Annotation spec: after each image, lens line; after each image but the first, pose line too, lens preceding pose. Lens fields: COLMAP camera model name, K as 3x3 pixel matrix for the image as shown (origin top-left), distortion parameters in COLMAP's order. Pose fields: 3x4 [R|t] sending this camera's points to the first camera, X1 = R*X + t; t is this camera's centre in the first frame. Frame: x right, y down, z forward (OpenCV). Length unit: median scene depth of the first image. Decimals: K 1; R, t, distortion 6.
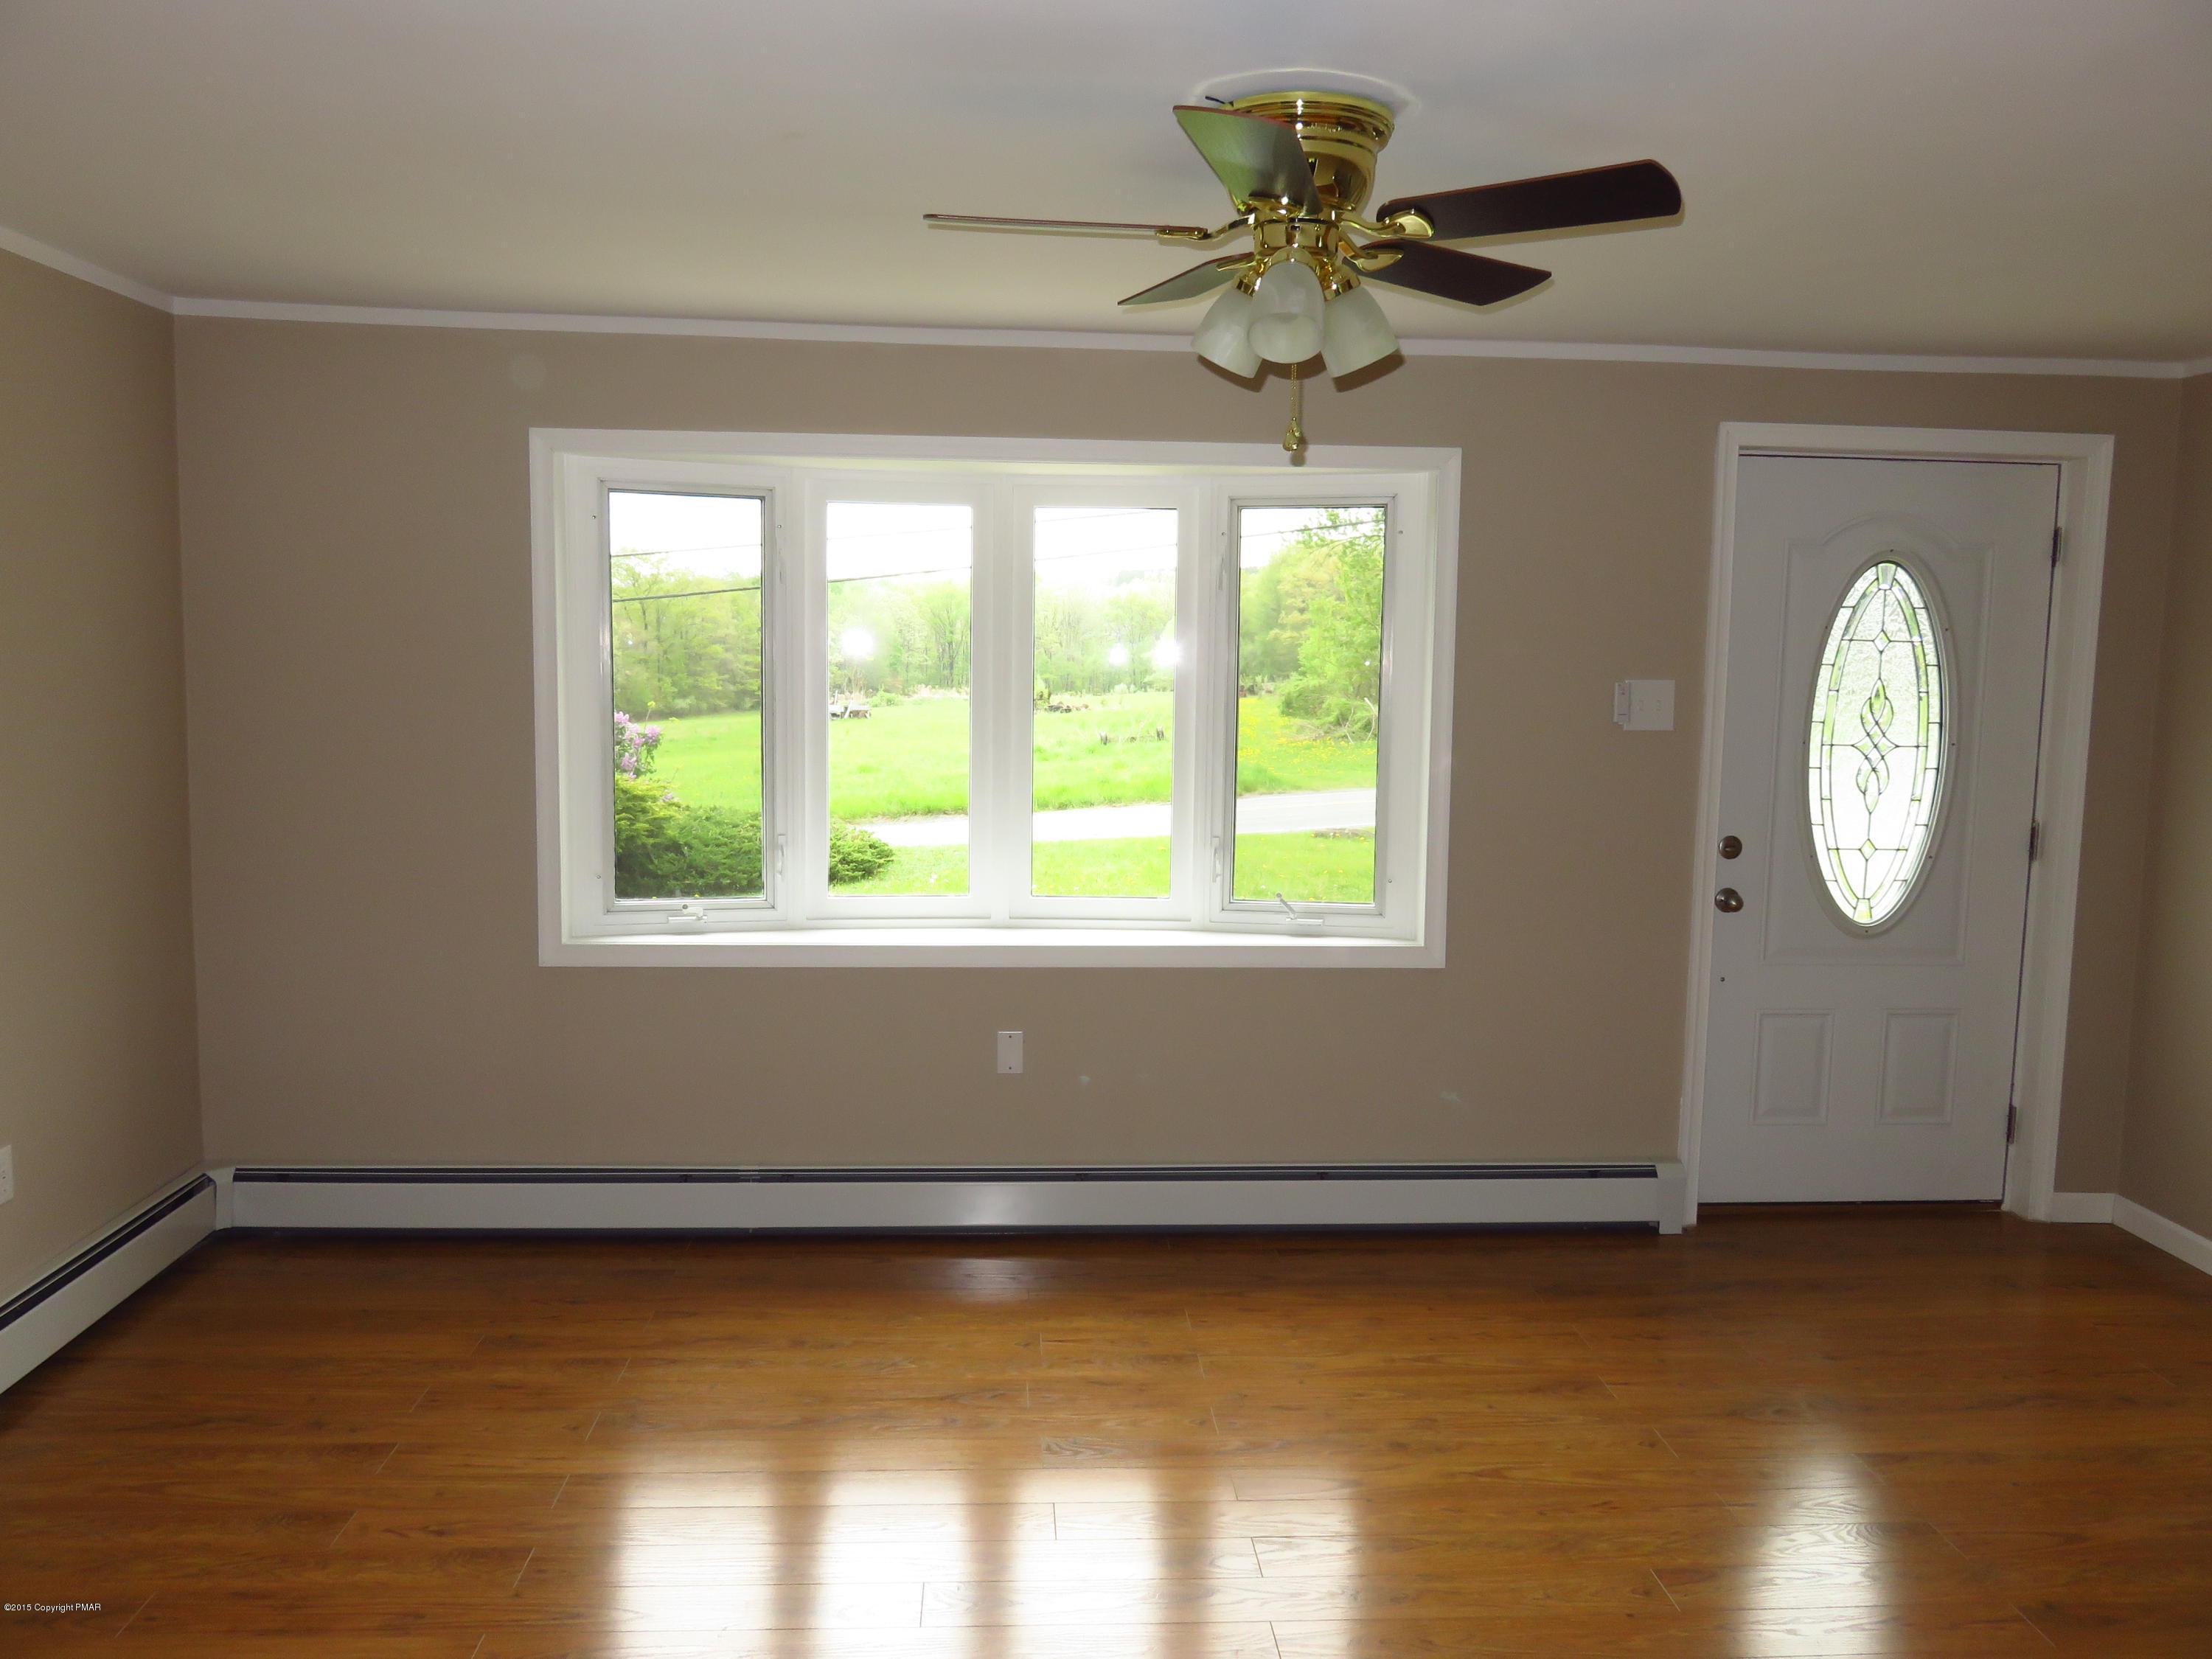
lens RADIAL K [[1646.5, 0, 1112.8], [0, 1646.5, 832.3], [0, 0, 1]] dist [-0.007186, 0.002571]
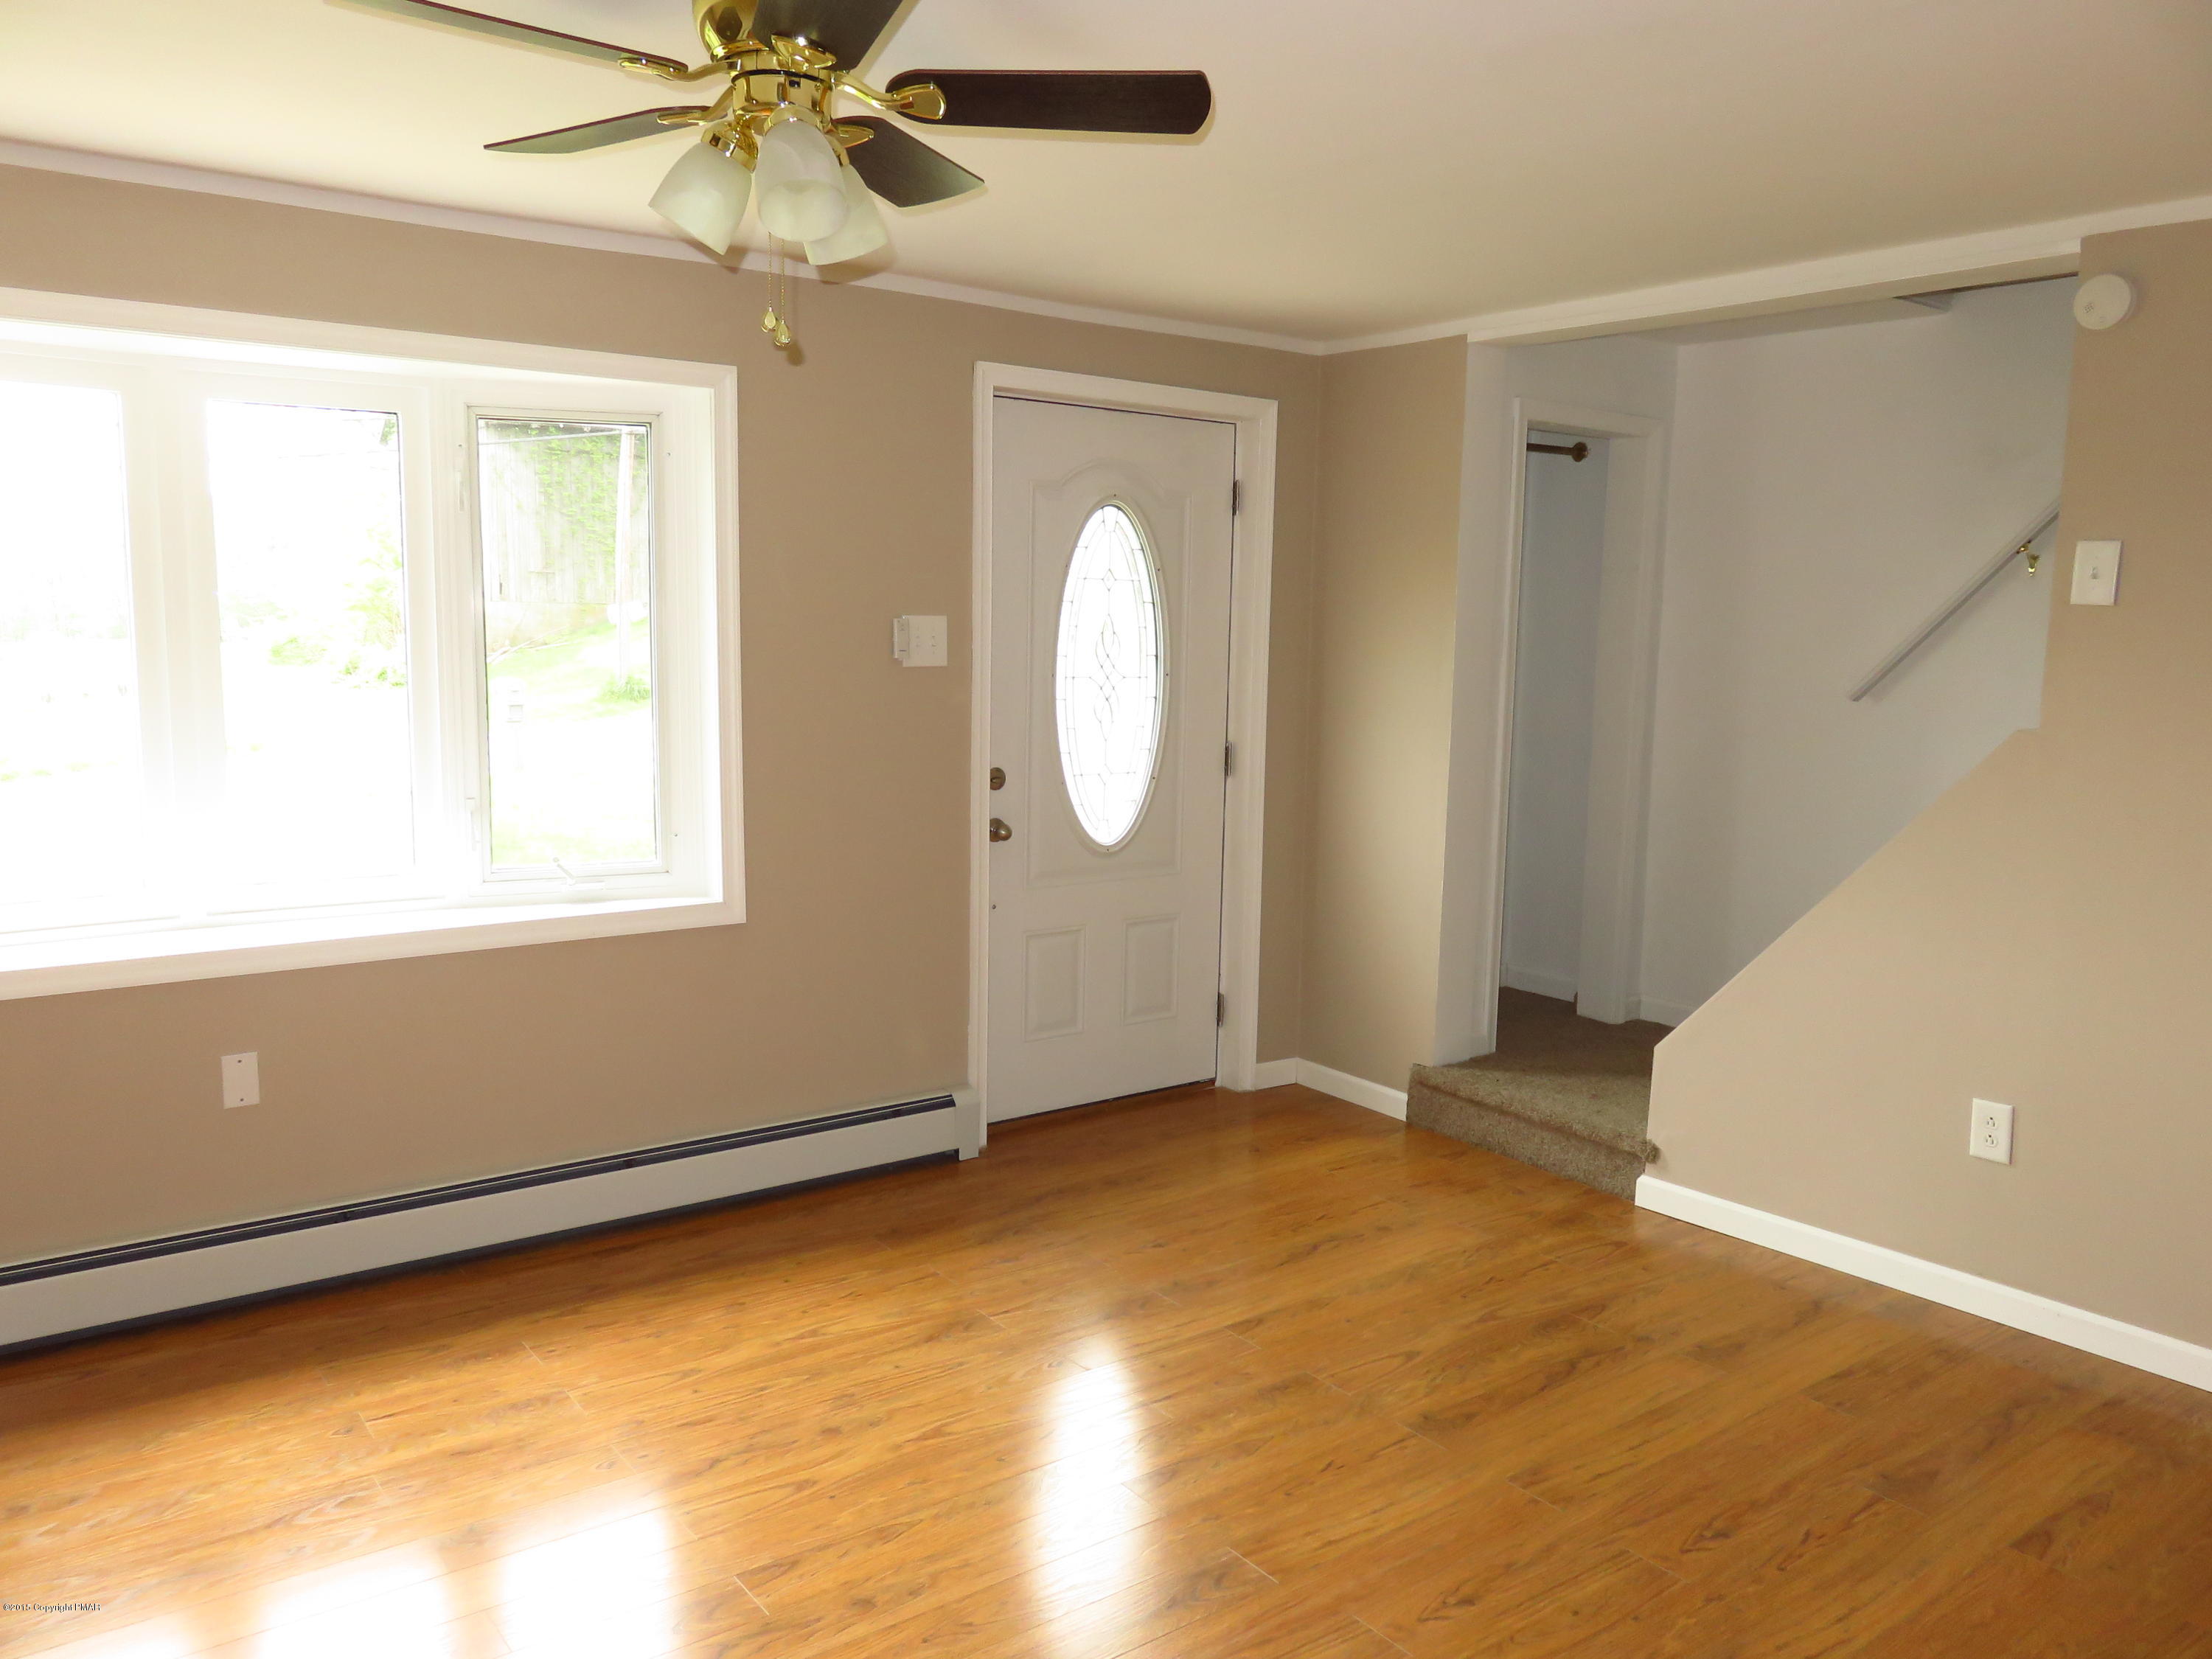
lens RADIAL K [[1646.5, 0, 1100.6], [0, 1646.5, 831.8], [0, 0, 1]] dist [-0.007186, 0.002571]
pose [[0.839164, -0.070767, 0.539255, -0.132521], [0.052871, 0.997417, 0.048617, -0.004423], [-0.541303, -0.012286, 0.840738, 0.096912]]
